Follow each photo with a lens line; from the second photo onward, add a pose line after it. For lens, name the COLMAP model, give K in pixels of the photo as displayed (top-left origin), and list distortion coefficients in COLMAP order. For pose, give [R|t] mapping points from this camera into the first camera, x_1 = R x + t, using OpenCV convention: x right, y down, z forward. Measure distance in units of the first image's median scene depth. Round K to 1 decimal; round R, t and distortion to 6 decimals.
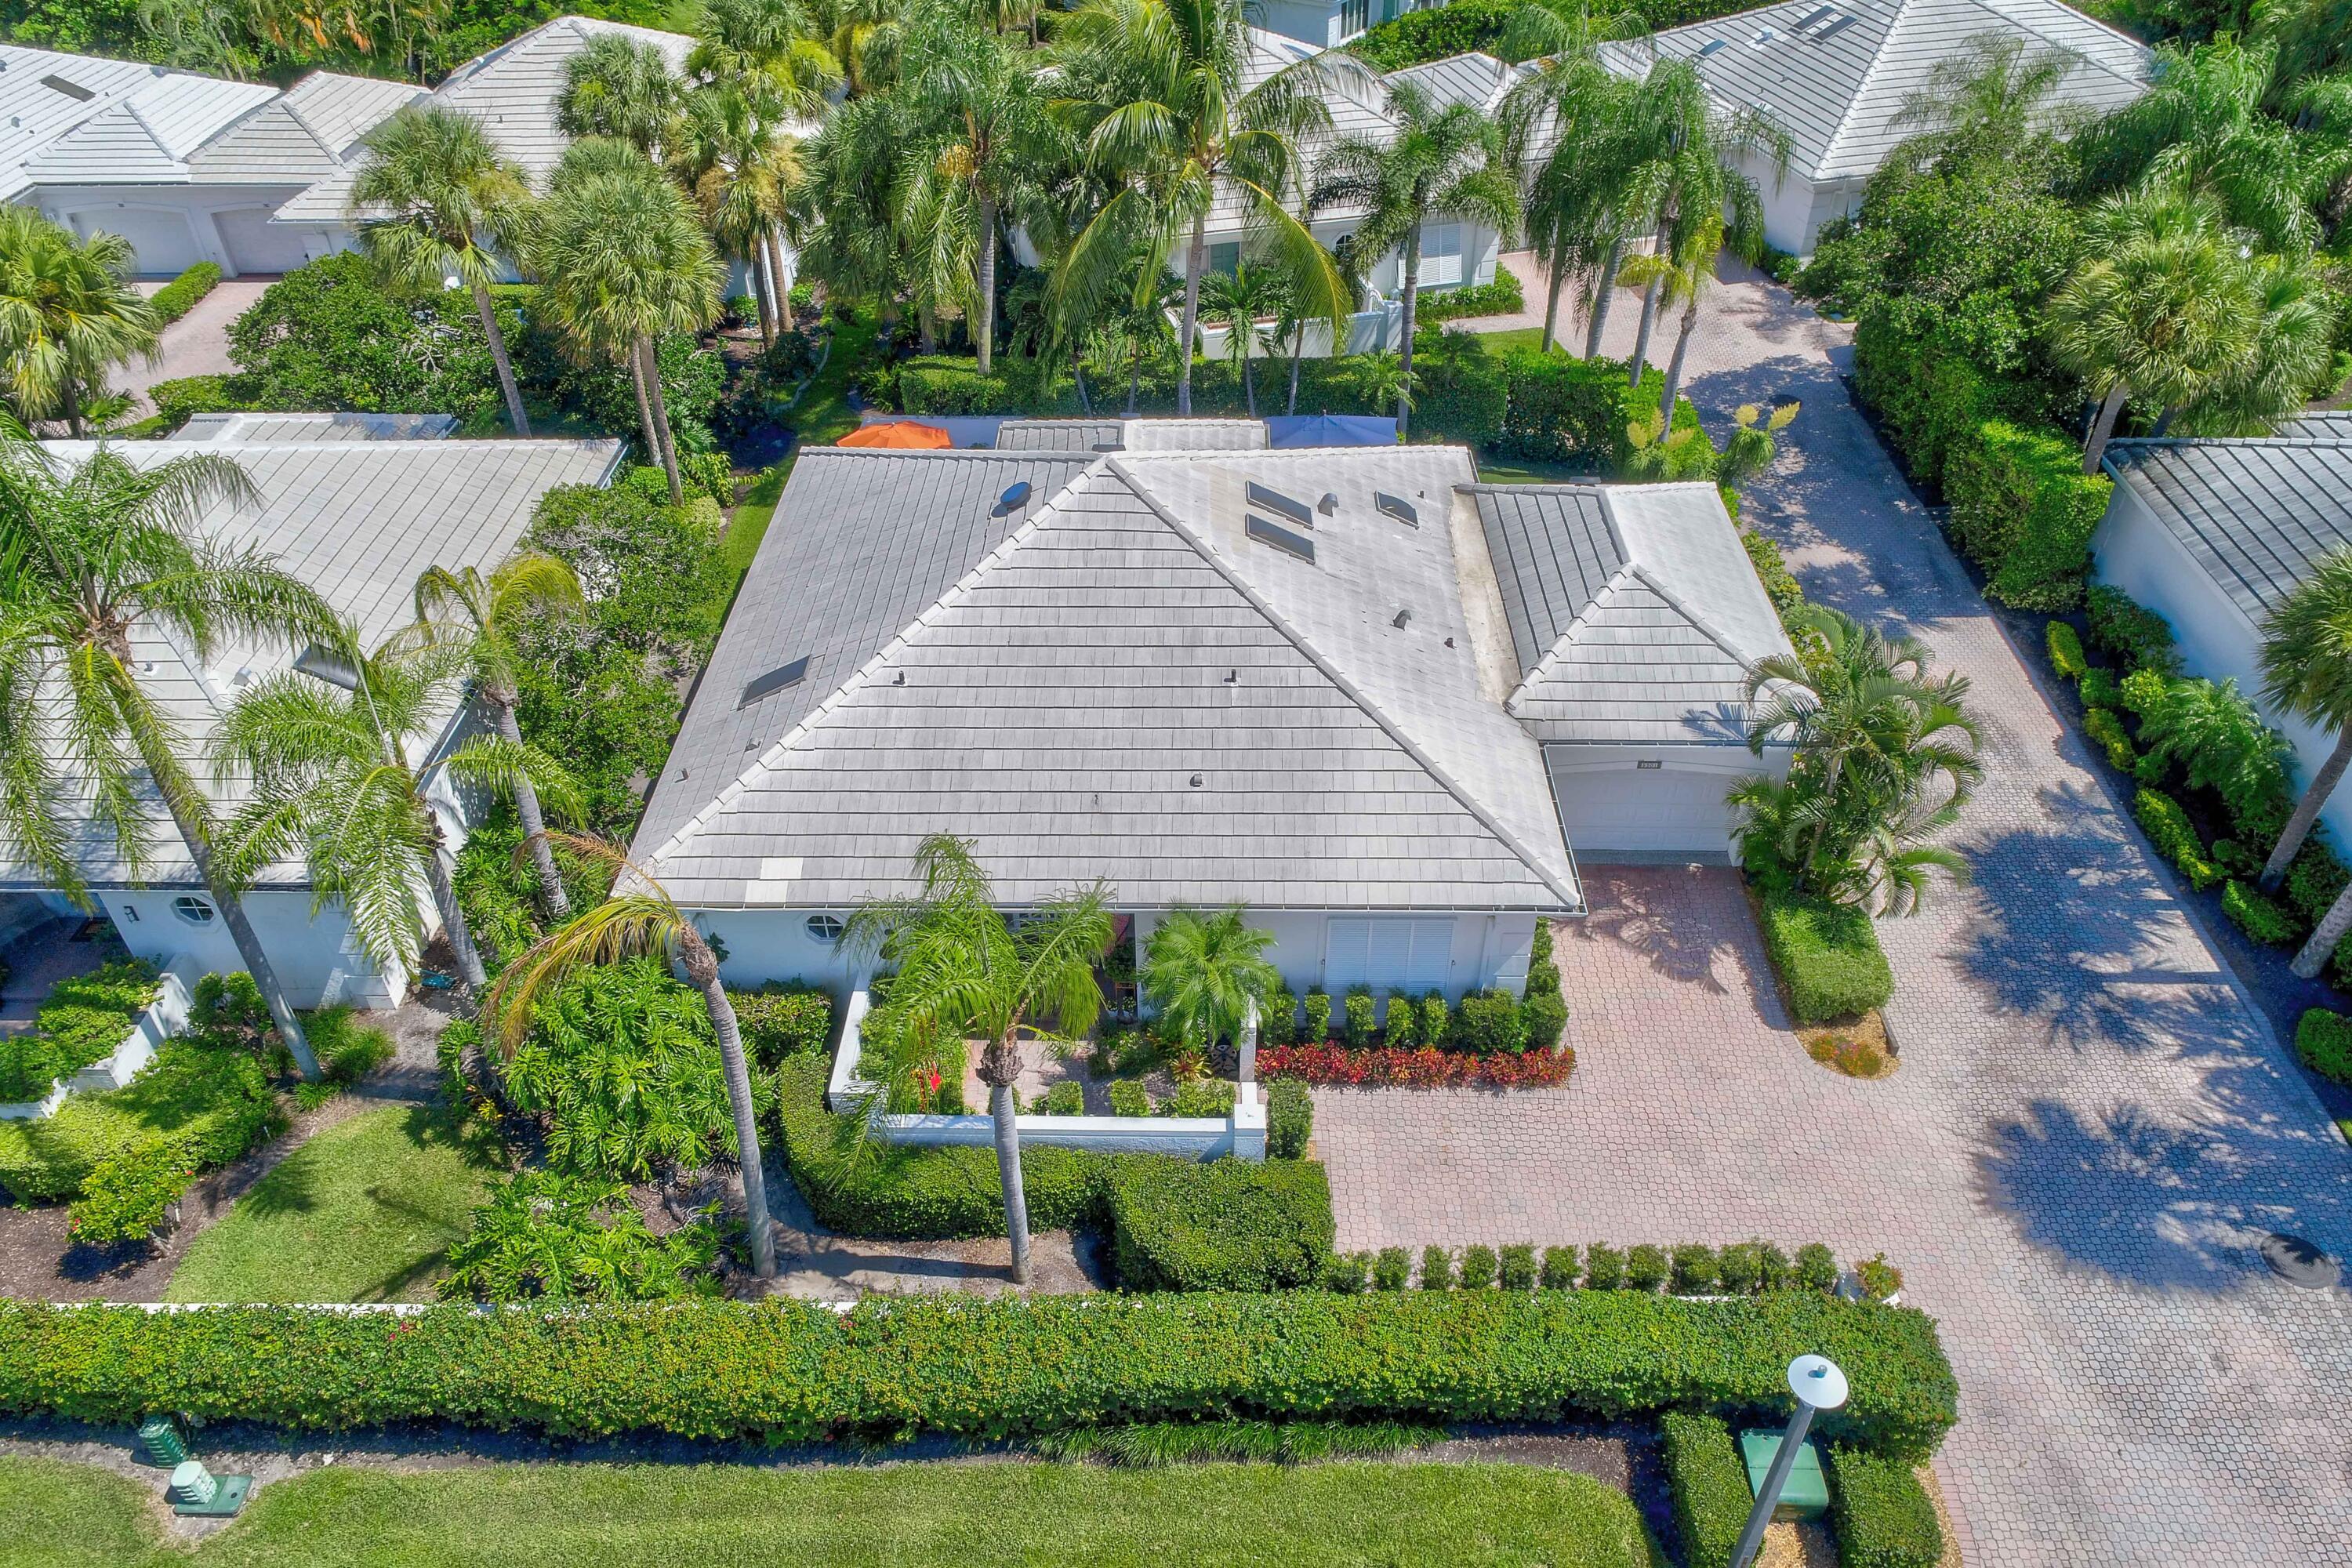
lens RADIAL K [[1645.5, 0, 1176.0], [0, 1645.5, 784.0], [0, 0, 1]] dist [-0.026999, -0.000124]
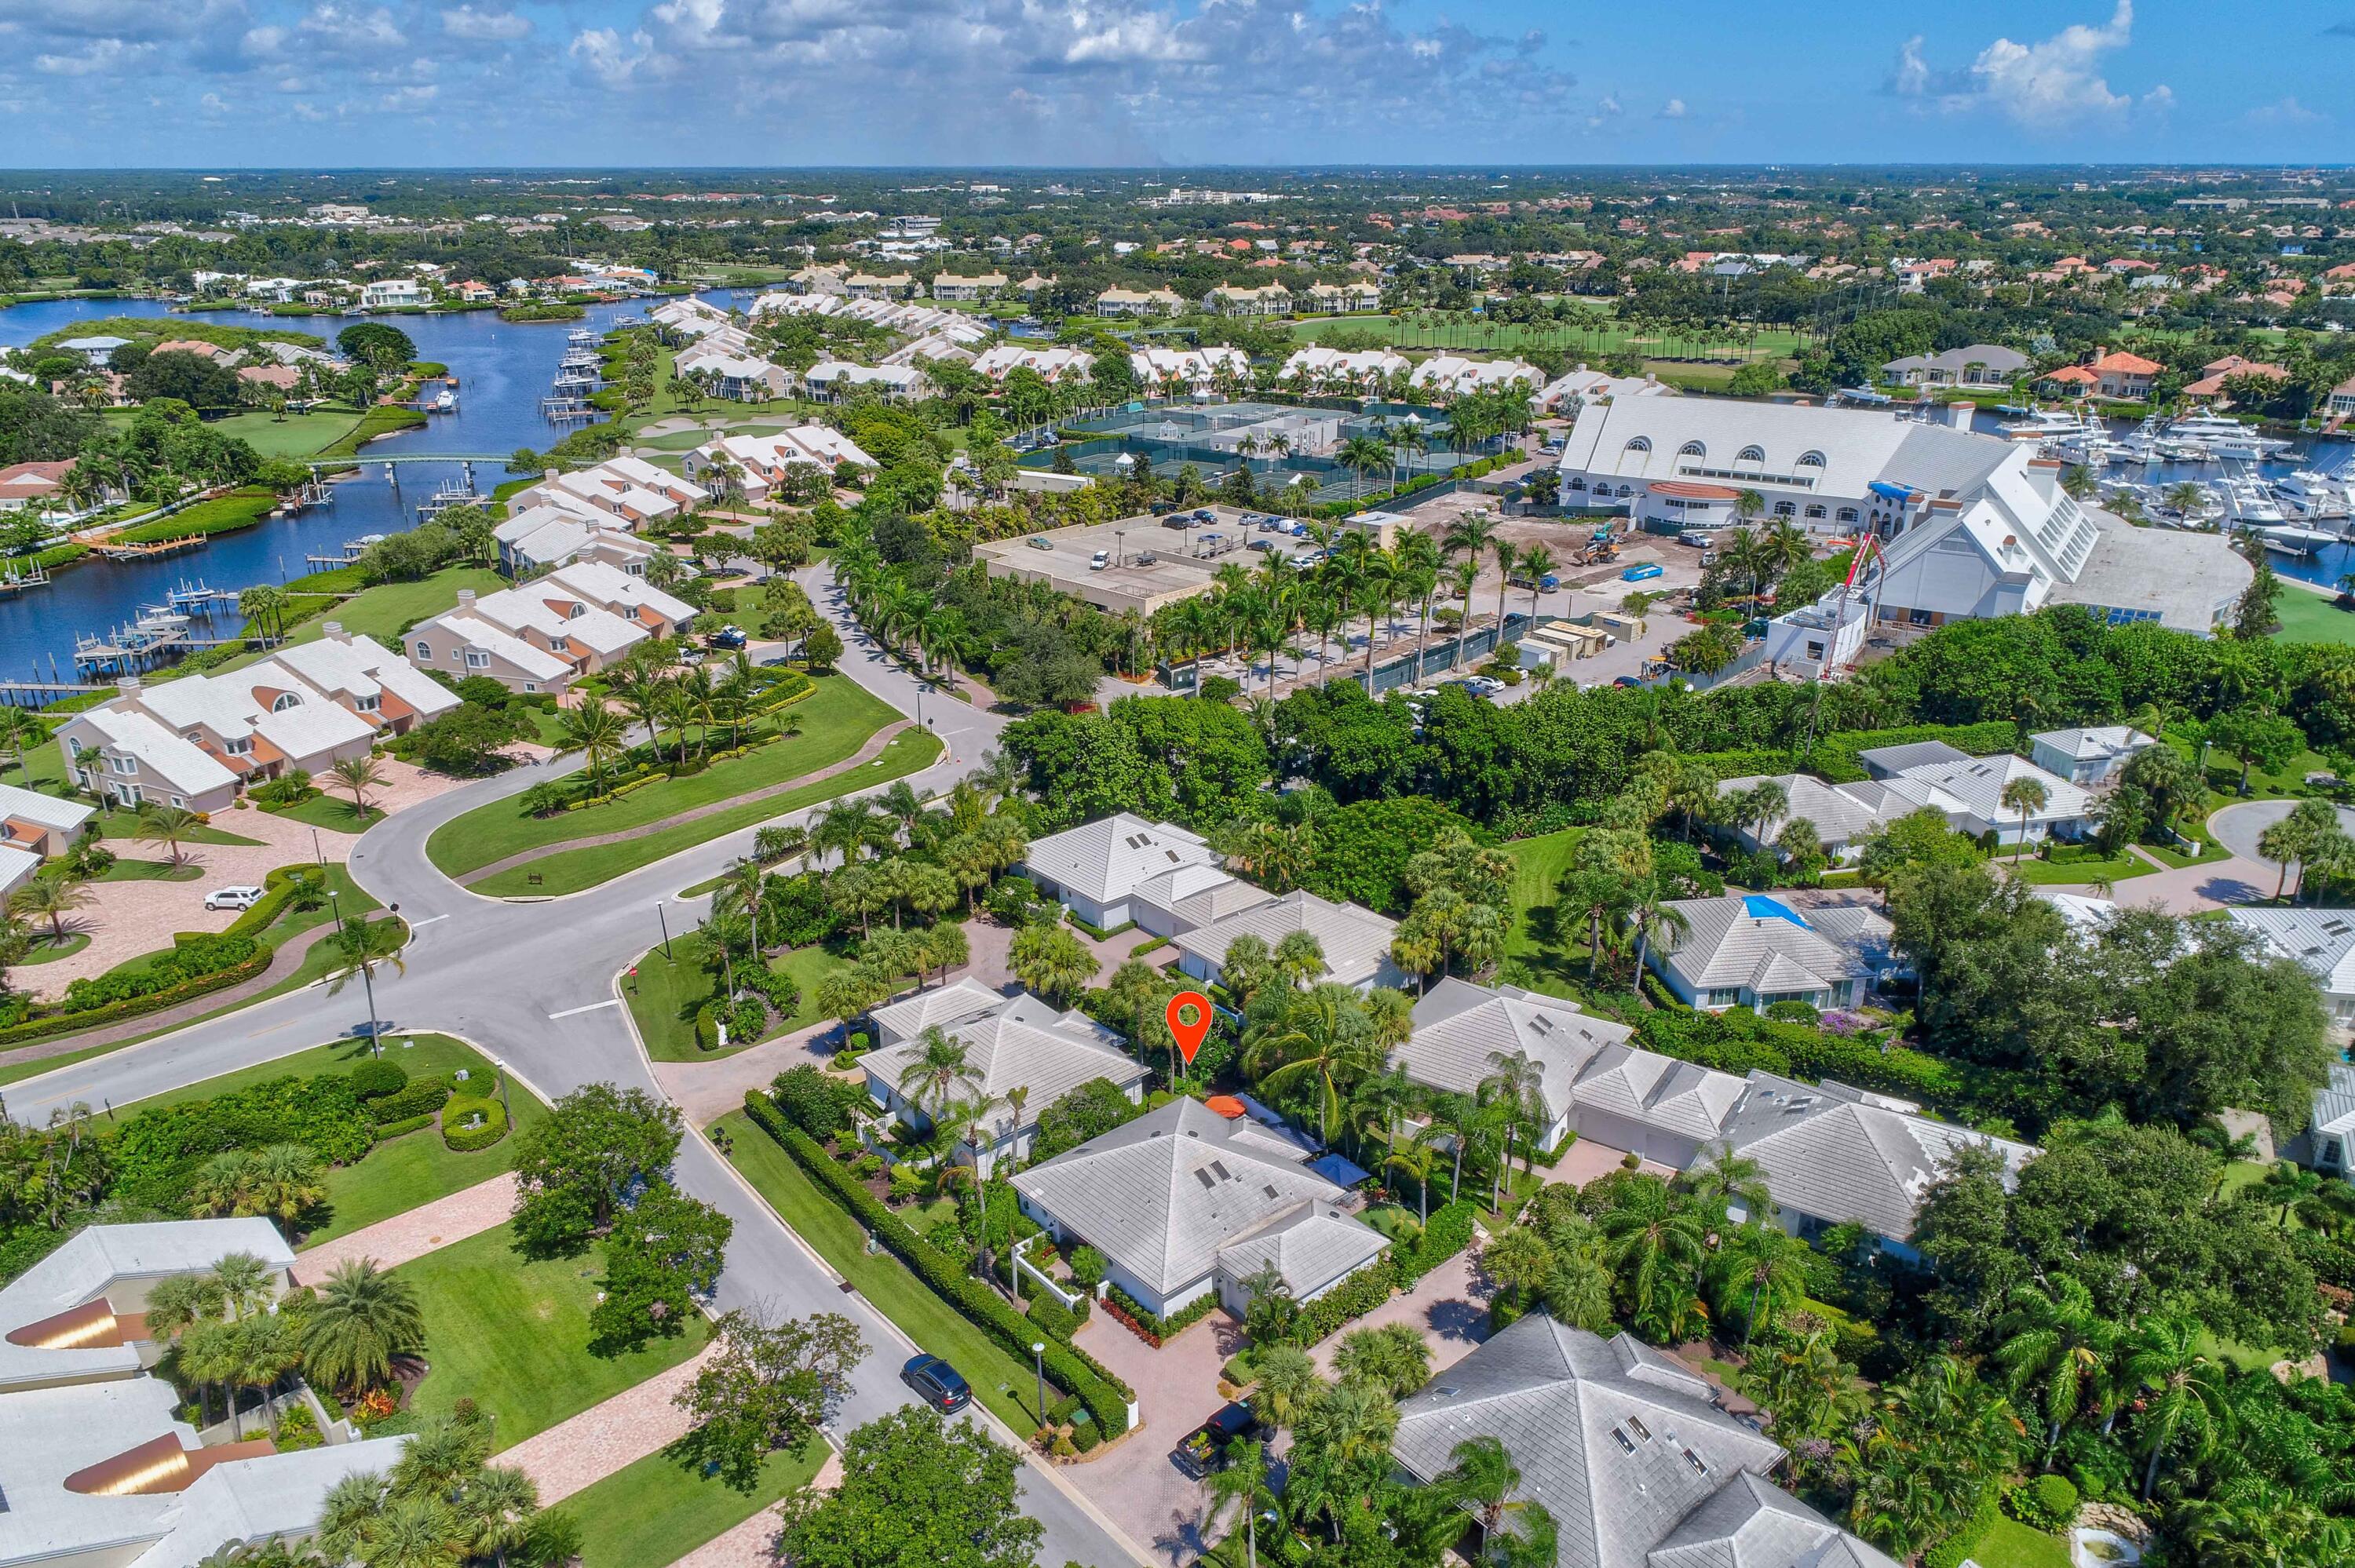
lens RADIAL K [[1624.1, 0, 1177.5], [0, 1624.1, 784.0], [0, 0, 1]] dist [-0.003359, 0.003850]
pose [[0.672063, 0.274547, -0.687717, 2.212540], [-0.467240, 0.877729, -0.106203, -0.506016], [0.574471, 0.392704, 0.718169, -1.854172]]
